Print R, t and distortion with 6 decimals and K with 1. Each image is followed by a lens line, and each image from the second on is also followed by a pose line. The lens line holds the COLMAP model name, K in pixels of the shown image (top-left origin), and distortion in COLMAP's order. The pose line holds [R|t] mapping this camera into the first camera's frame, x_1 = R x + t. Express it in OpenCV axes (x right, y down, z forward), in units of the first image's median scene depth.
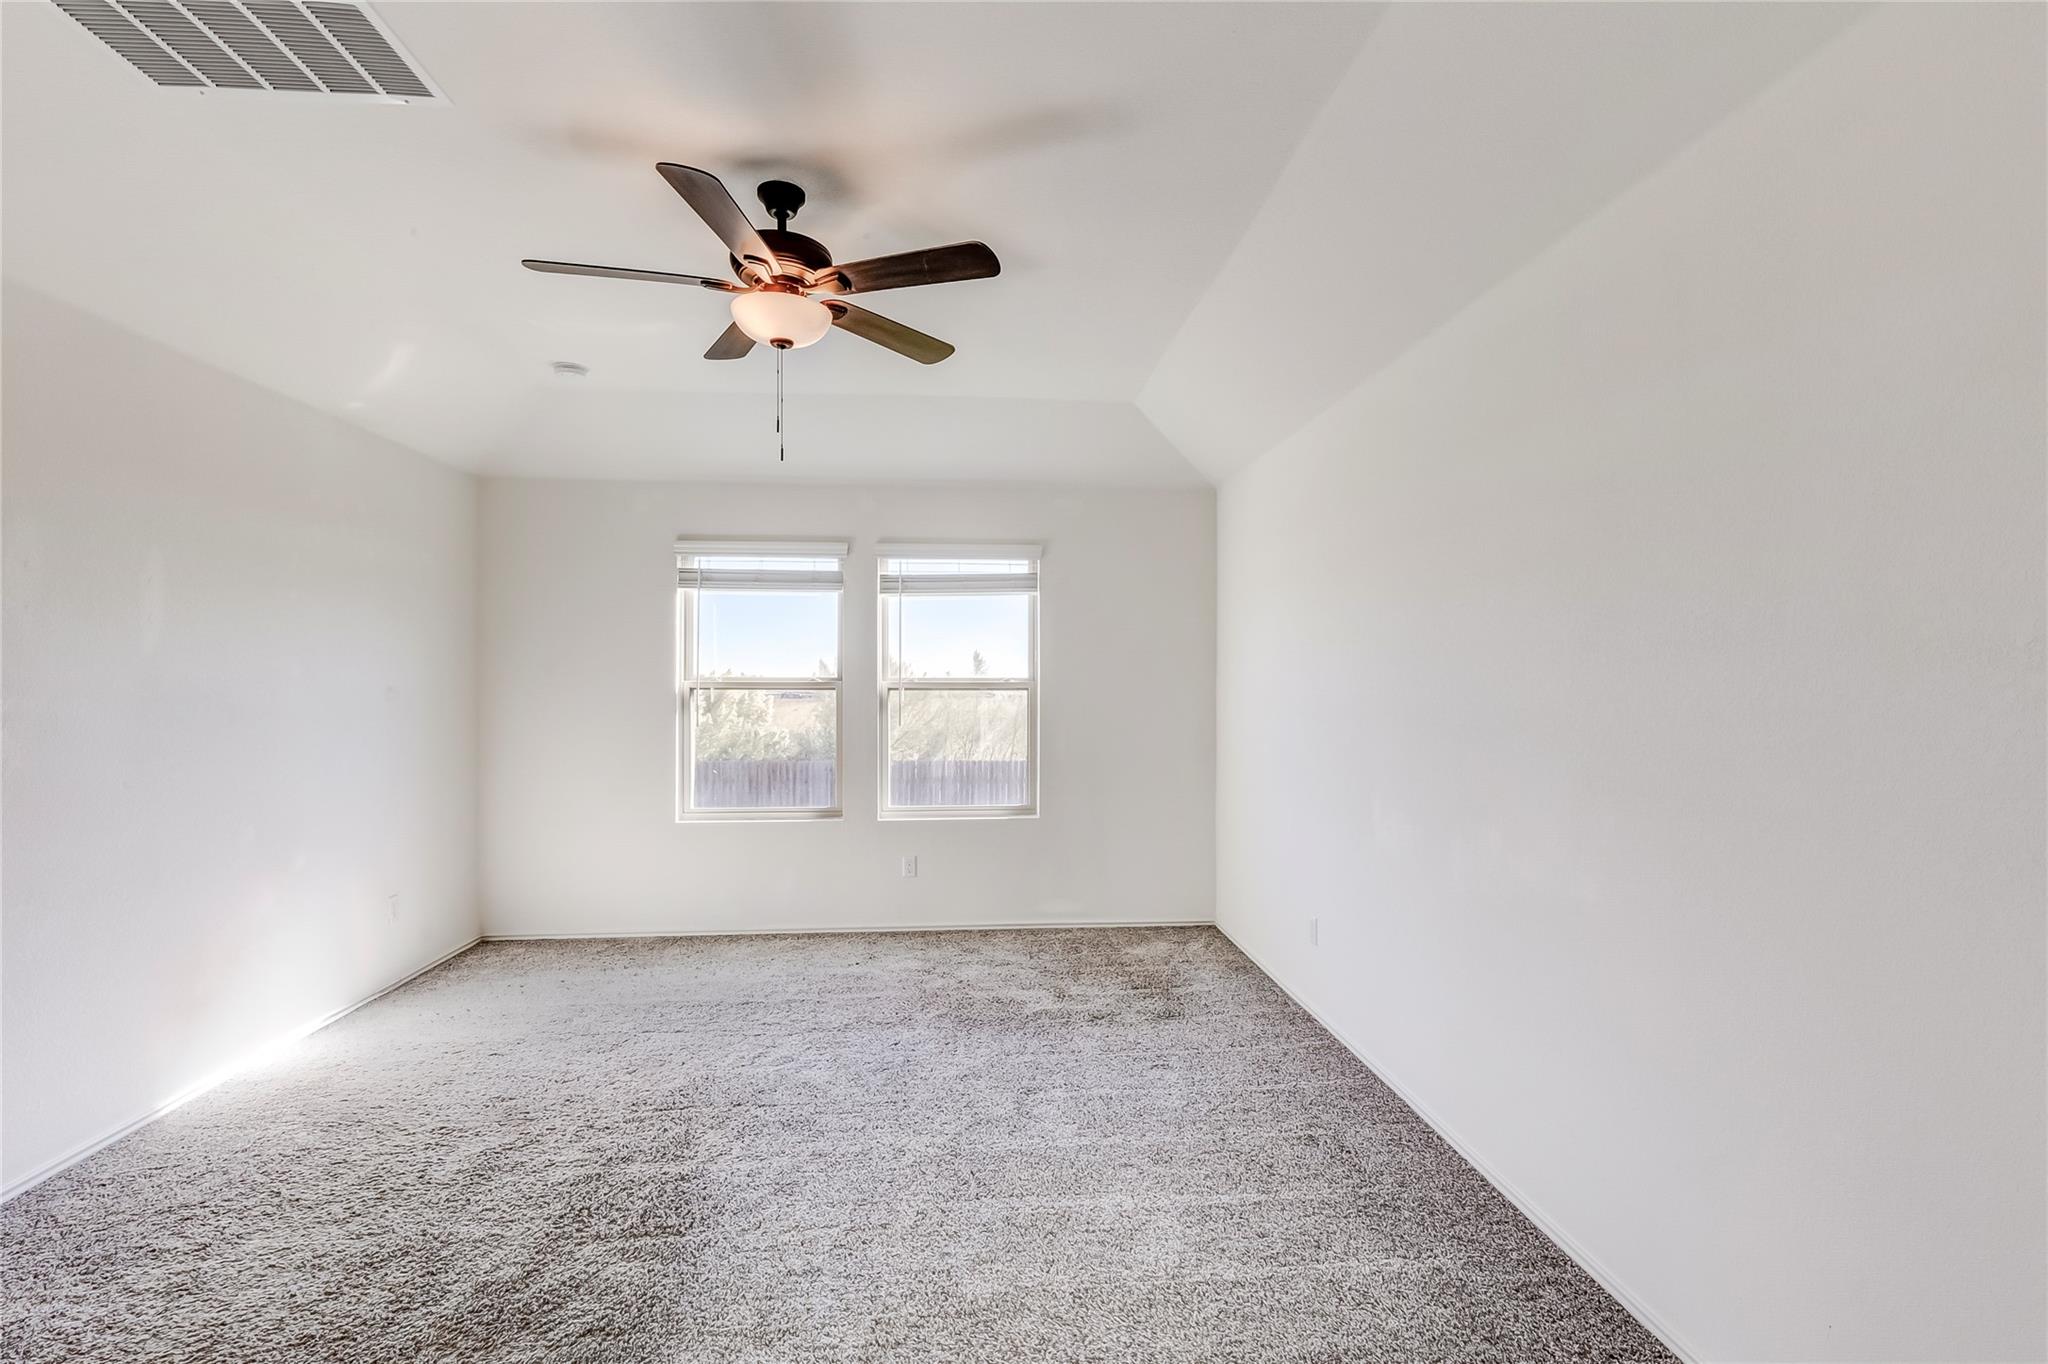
lens RADIAL K [[930.4, 0, 1024.0], [0, 930.4, 682.0], [0, 0, 1]] dist [0.002487, 0.000472]
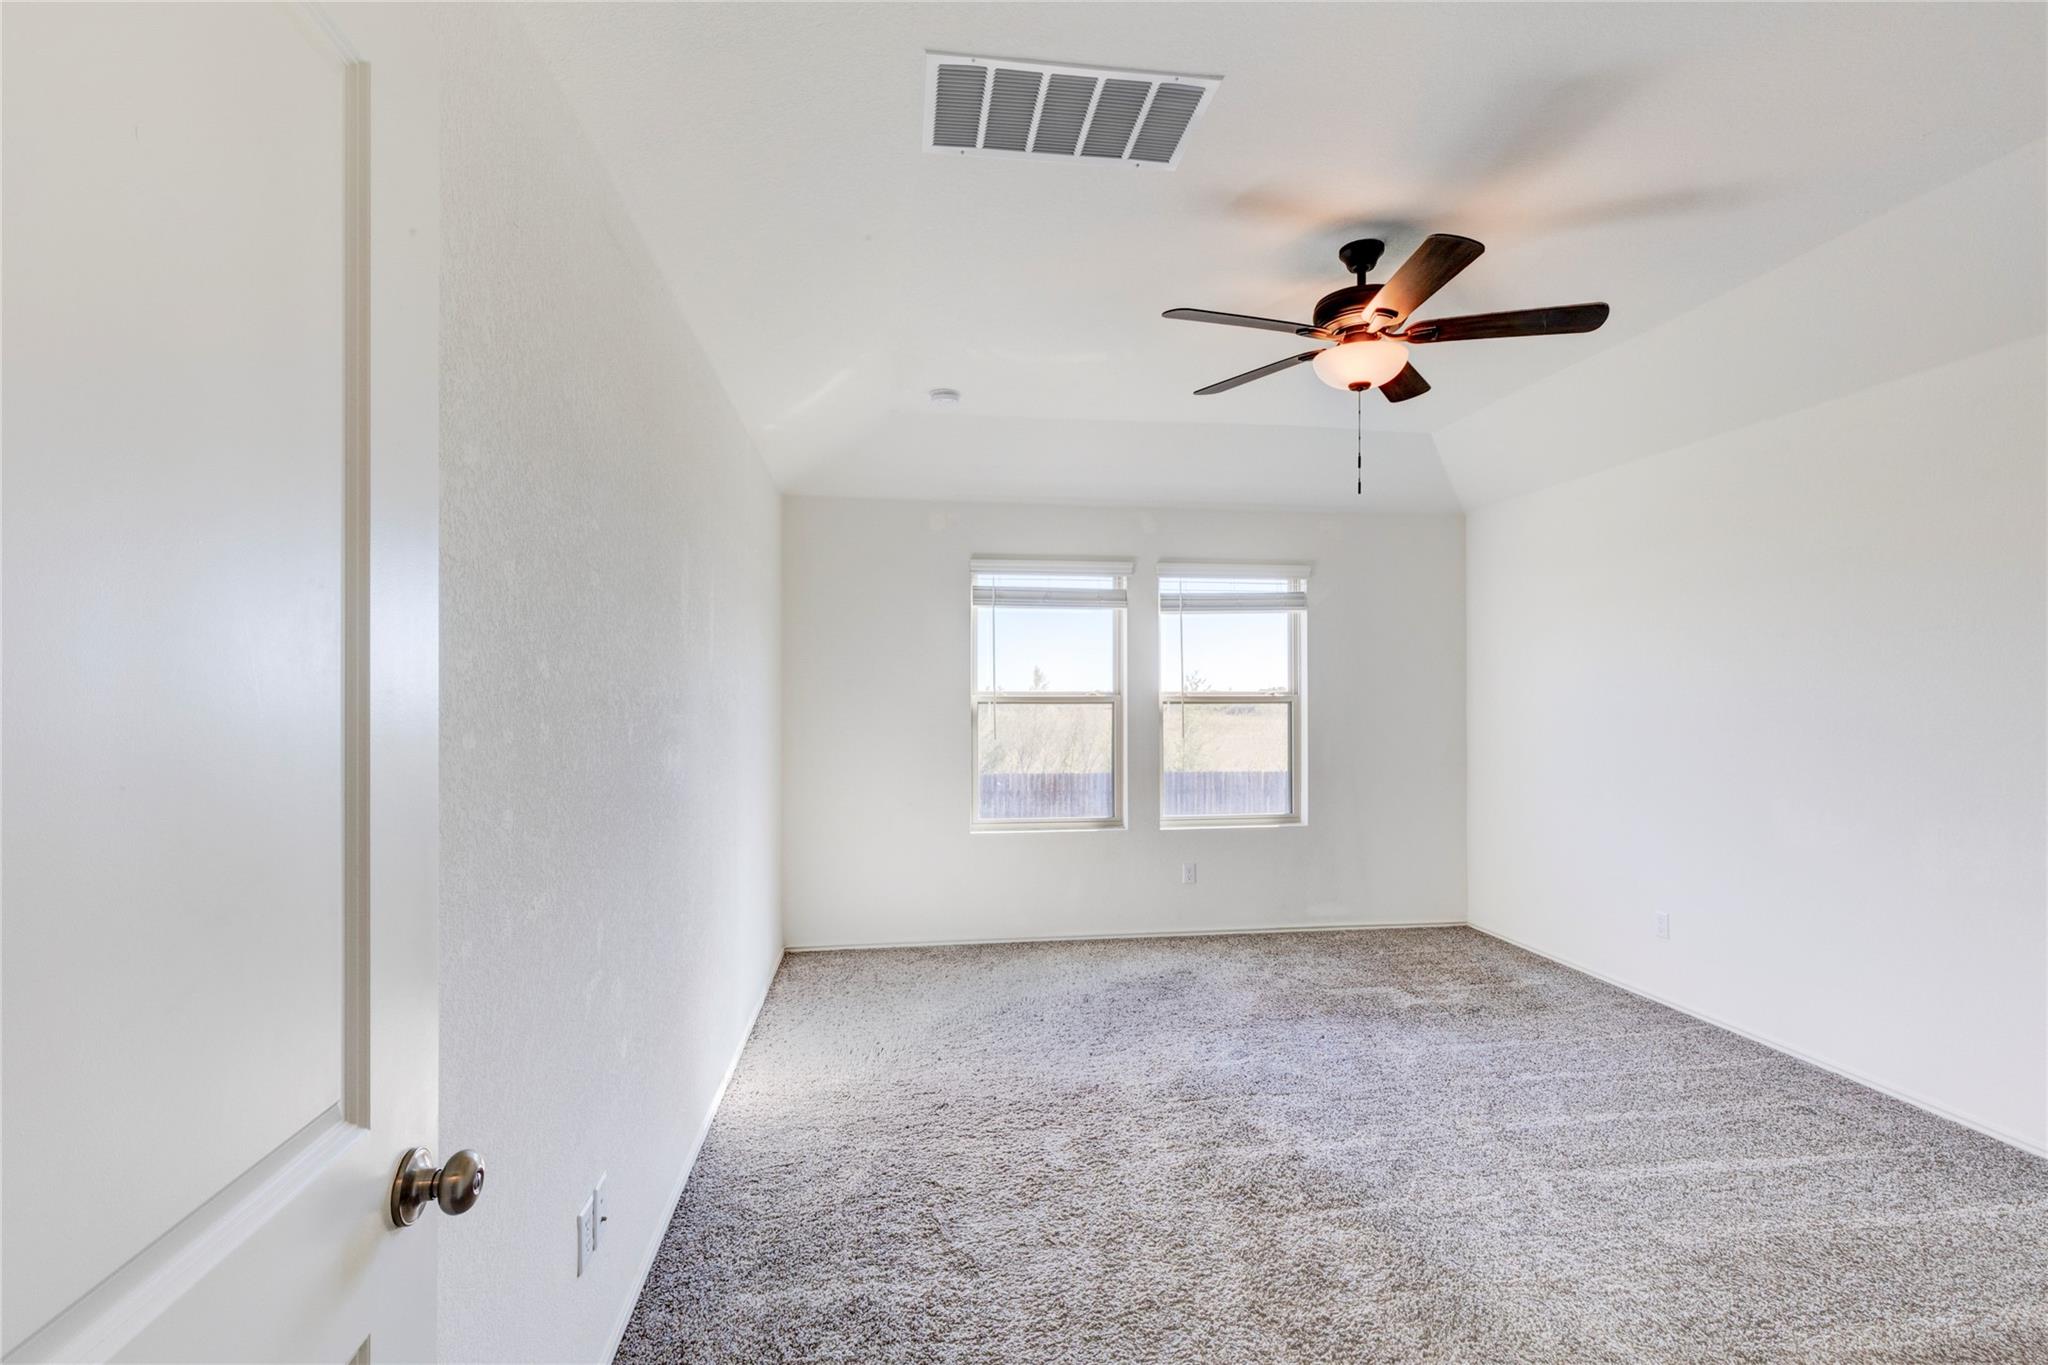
lens RADIAL K [[921.8, 0, 1097.0], [0, 921.8, 681.9], [0, 0, 1]] dist [0.002189, -0.000027]
pose [[0.998096, 0.000304, 0.061674, -0.299890], [0.000628, 0.999886, -0.015087, -0.000483], [-0.061671, 0.015097, 0.997982, -0.025477]]
